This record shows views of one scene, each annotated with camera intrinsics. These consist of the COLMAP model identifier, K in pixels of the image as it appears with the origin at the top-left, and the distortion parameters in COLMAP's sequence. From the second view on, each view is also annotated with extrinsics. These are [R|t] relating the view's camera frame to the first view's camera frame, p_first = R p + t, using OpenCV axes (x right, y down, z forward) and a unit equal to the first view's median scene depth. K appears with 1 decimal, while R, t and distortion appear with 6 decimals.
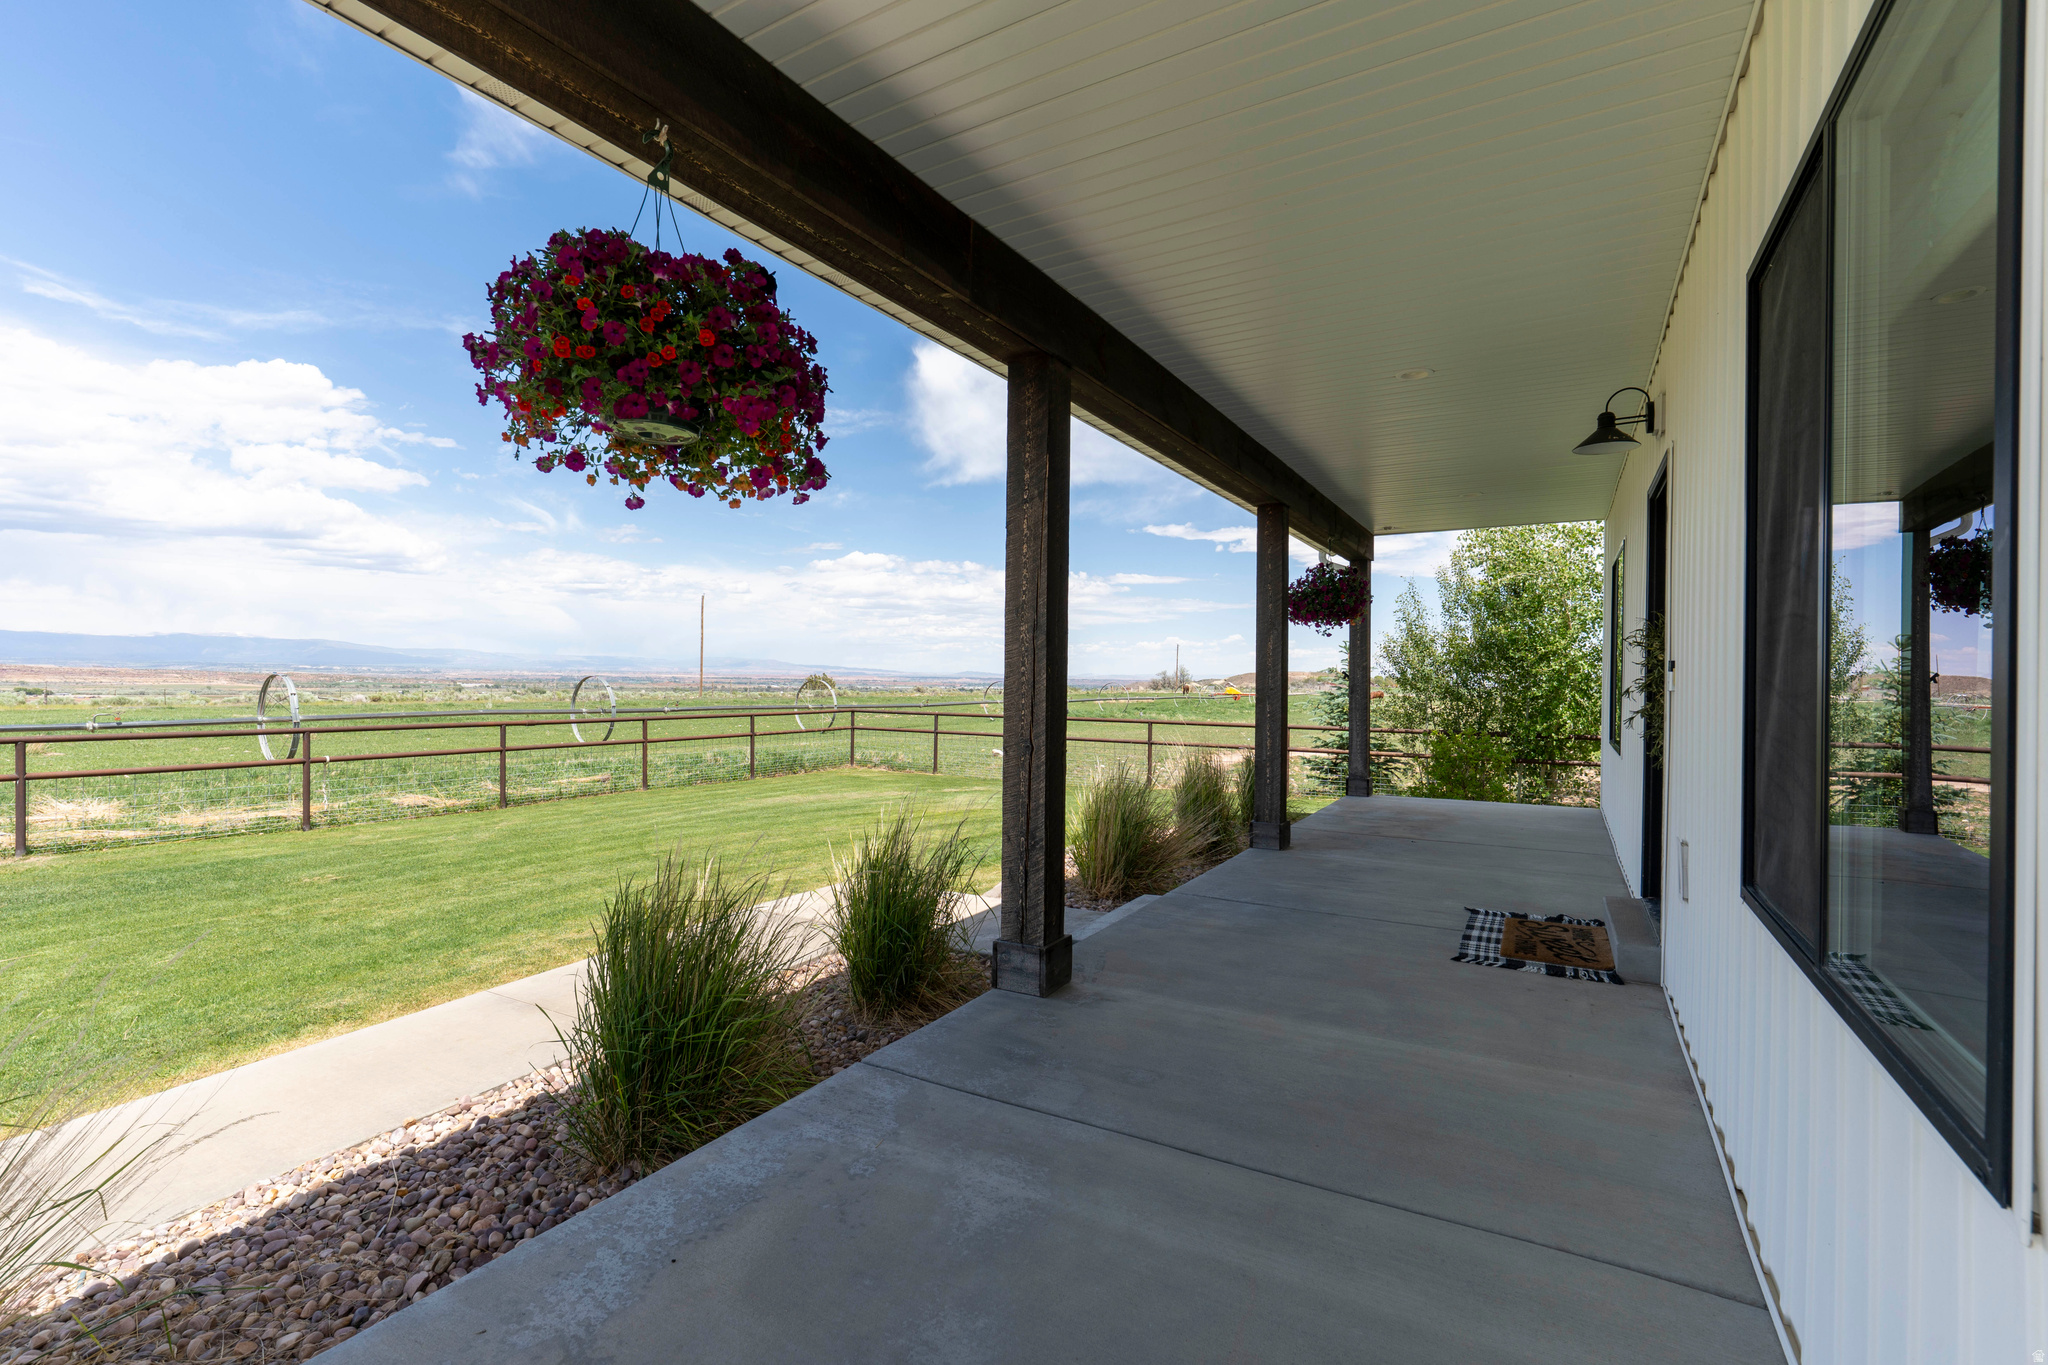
lens RADIAL K [[912.2, 0, 1016.6], [0, 912.2, 681.8], [0, 0, 1]] dist [-0.001838, 0.001002]
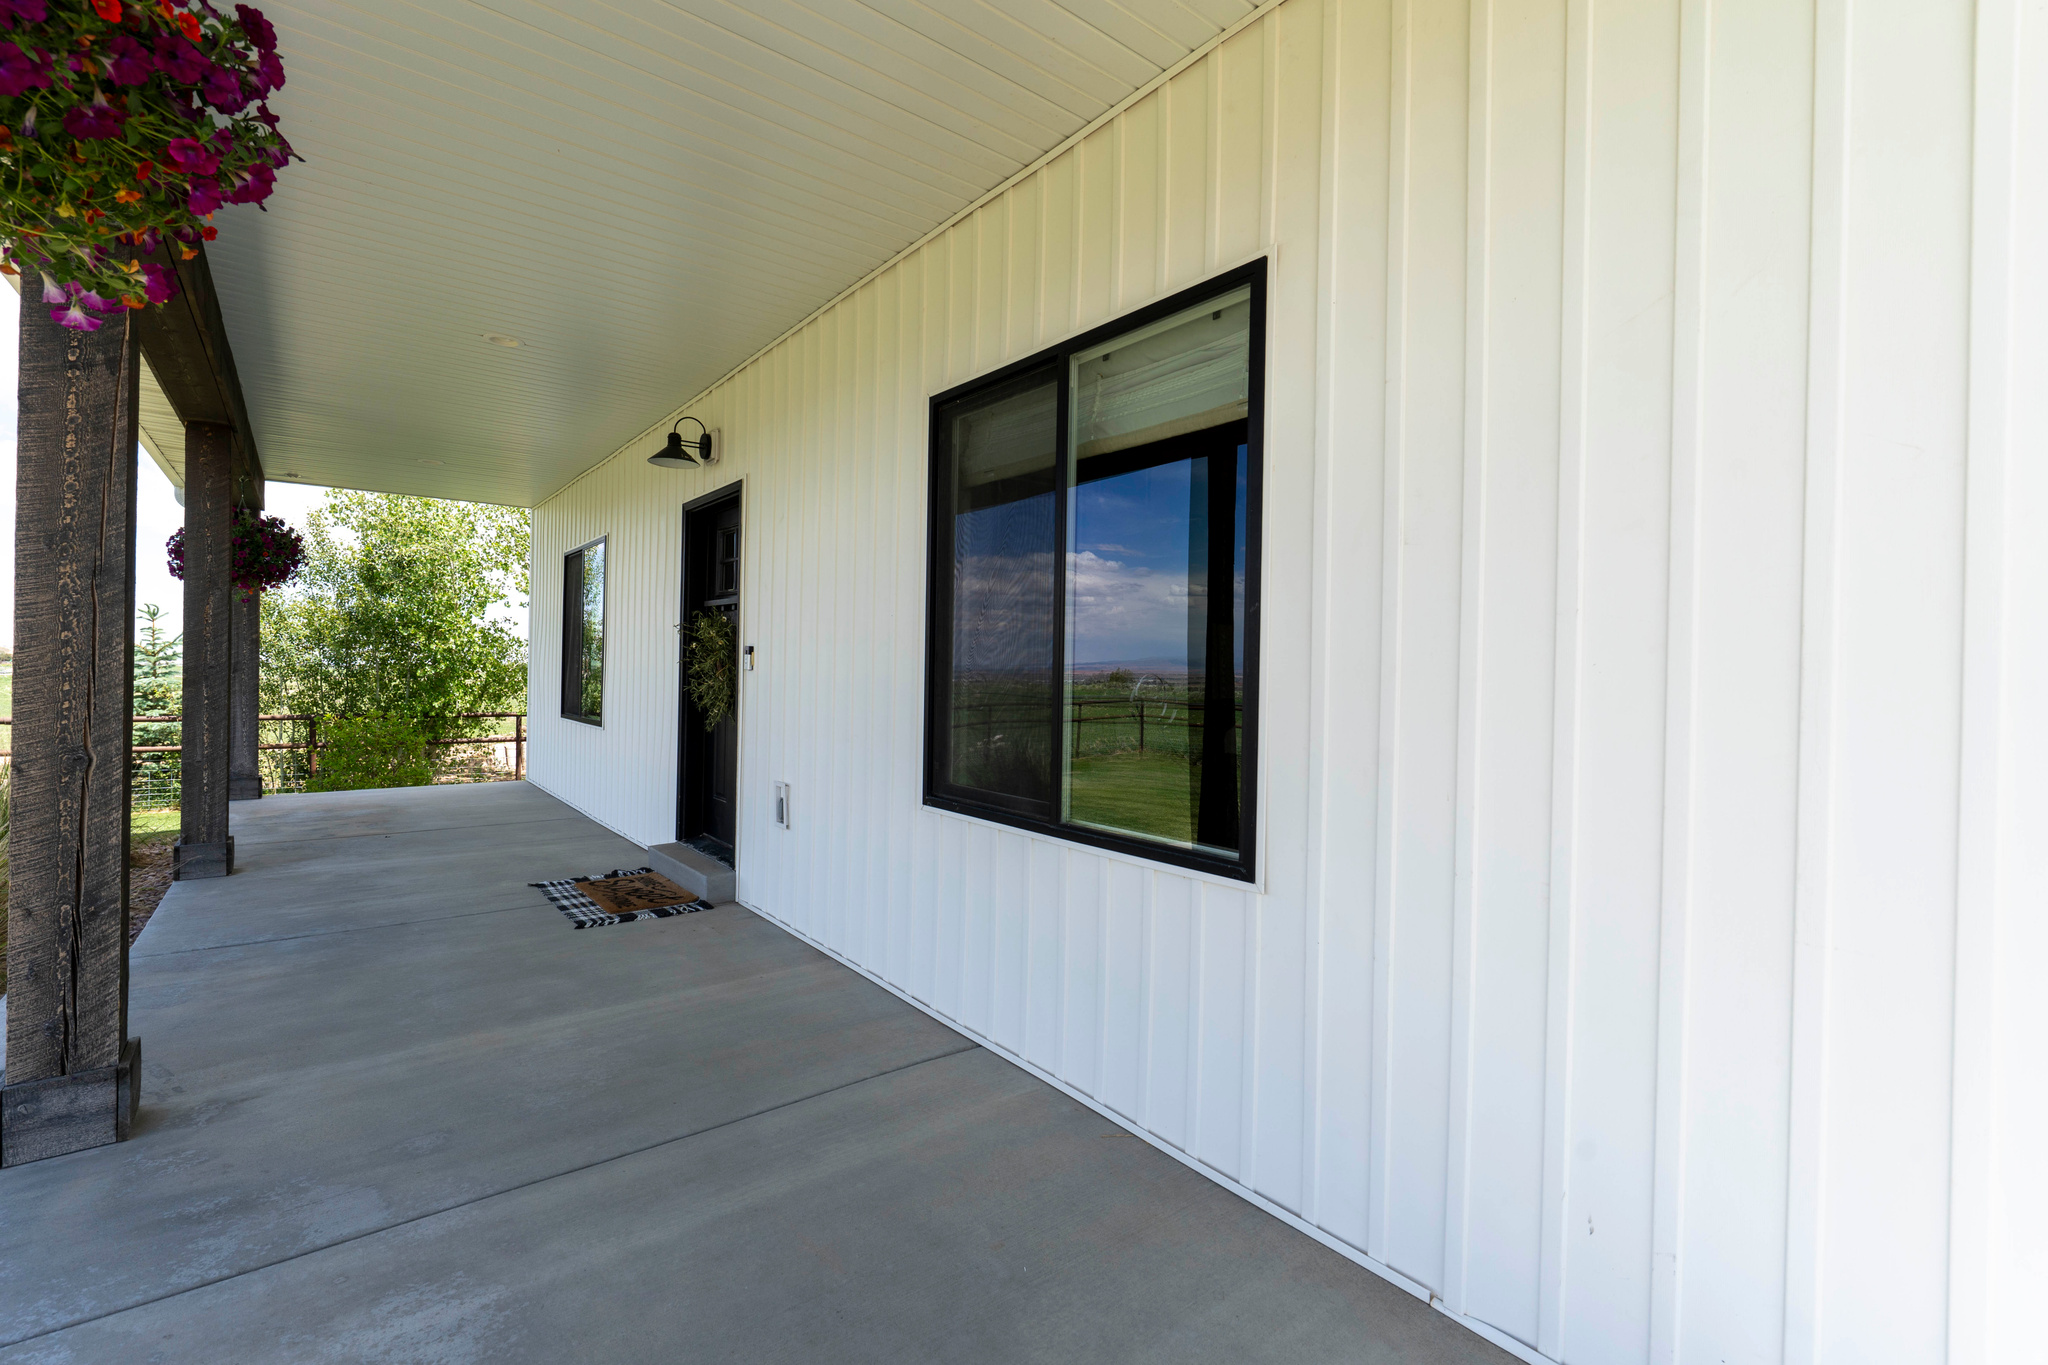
lens RADIAL K [[912.2, 0, 1029.8], [0, 912.2, 678.4], [0, 0, 1]] dist [-0.001838, 0.001002]
pose [[0.364151, -0.009218, 0.931294, -0.329894], [-0.010135, 0.999853, 0.013859, 0.000322], [-0.931285, -0.014485, 0.364004, 0.161315]]
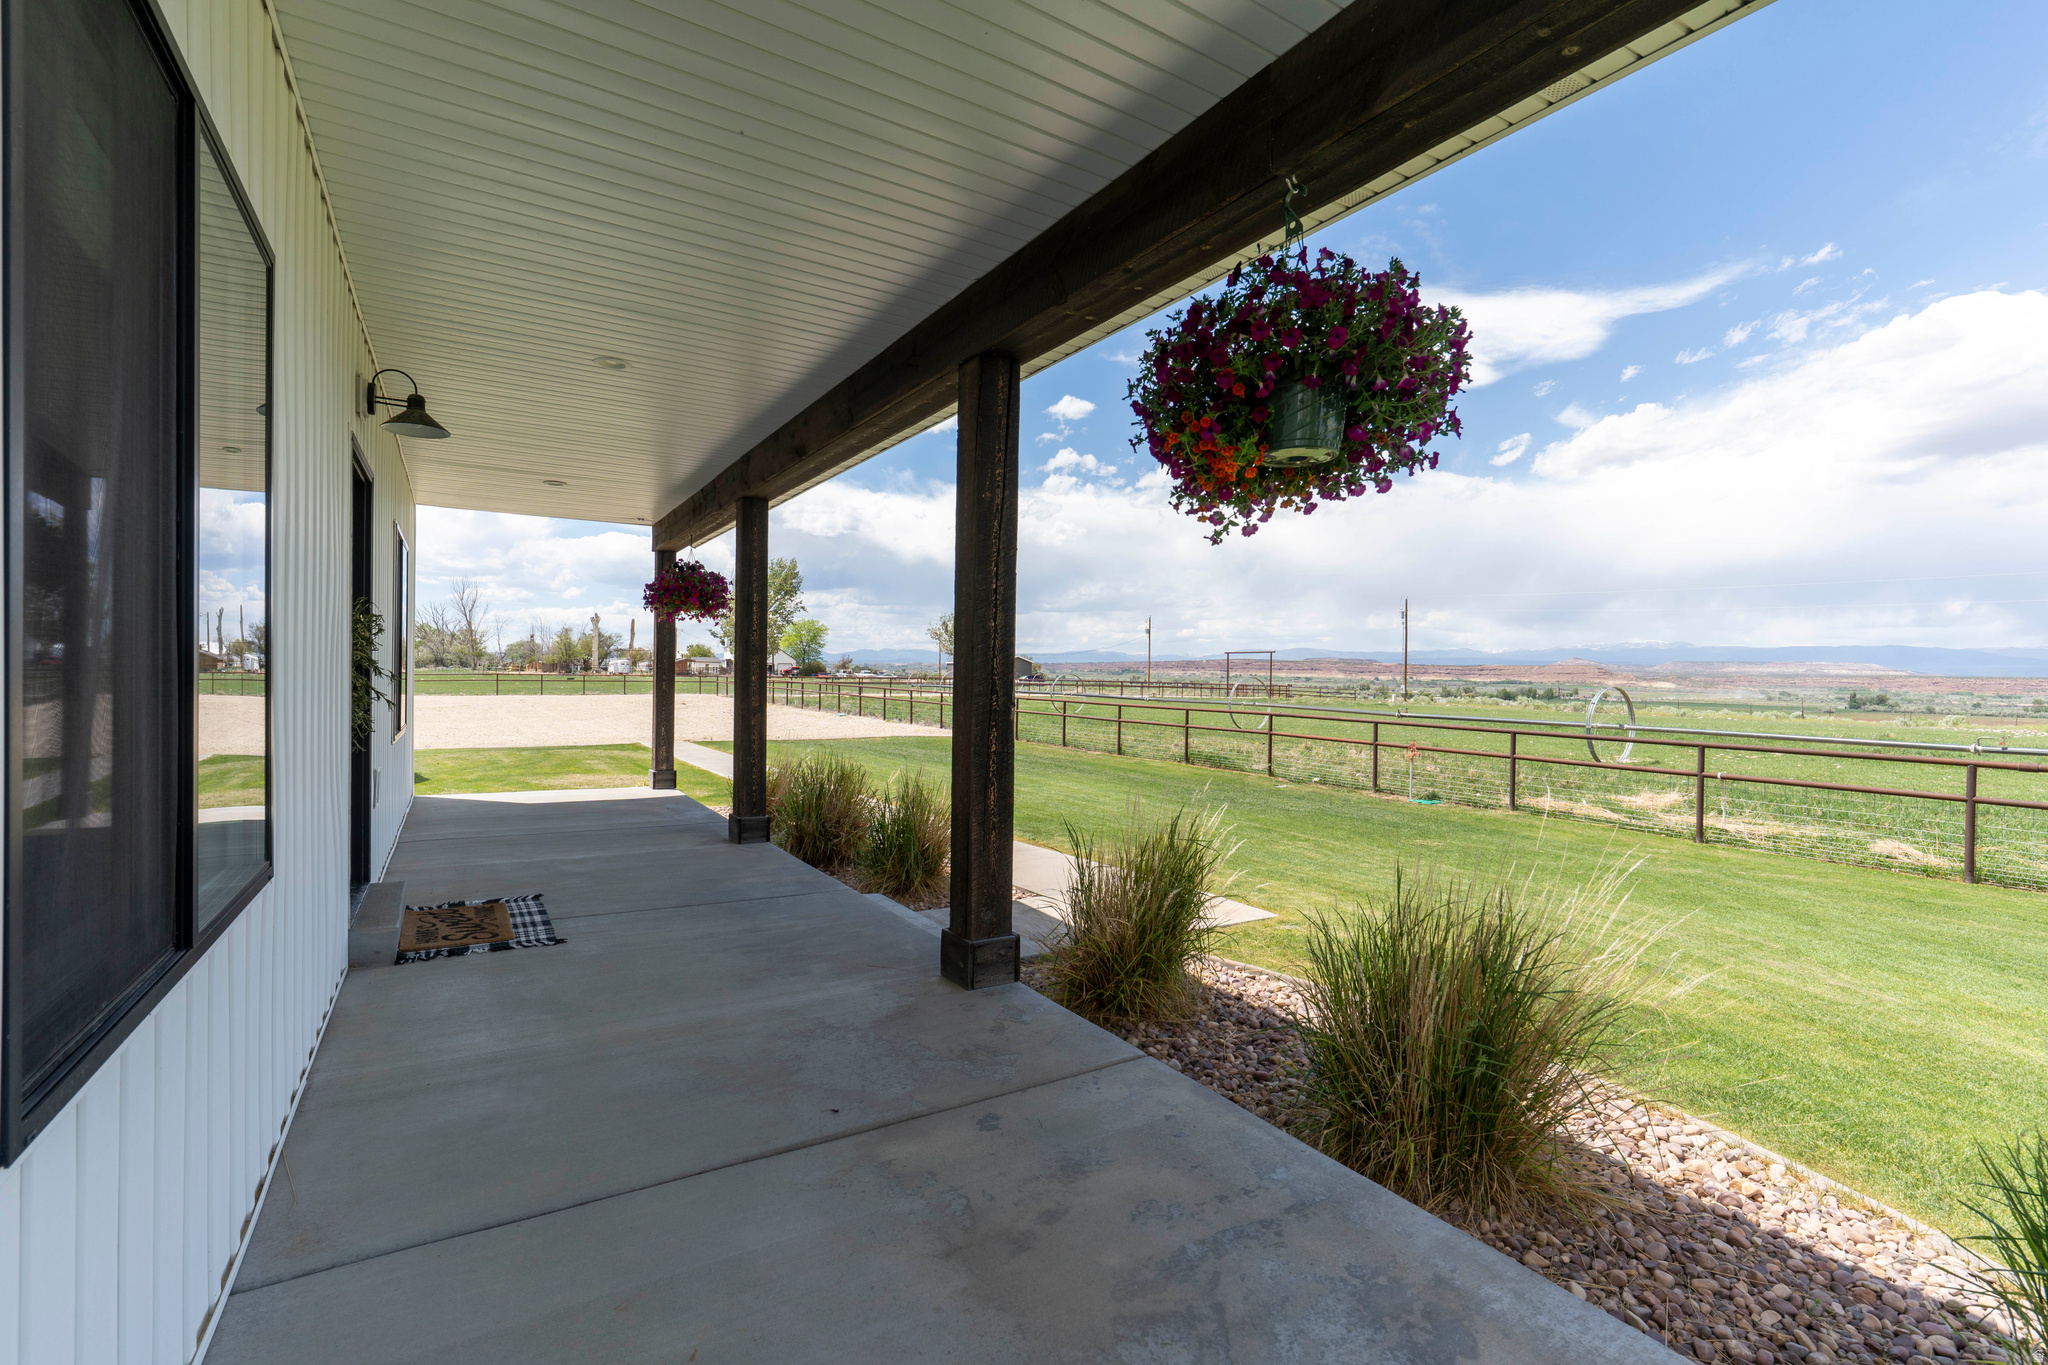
lens RADIAL K [[912.2, 0, 1012.1], [0, 912.2, 669.4], [0, 0, 1]] dist [-0.001838, 0.001002]
pose [[-0.474174, -0.020570, -0.880191, 1.401272], [-0.027834, 0.999578, -0.008366, 0.002876], [0.879991, 0.020532, -0.474546, 2.364124]]
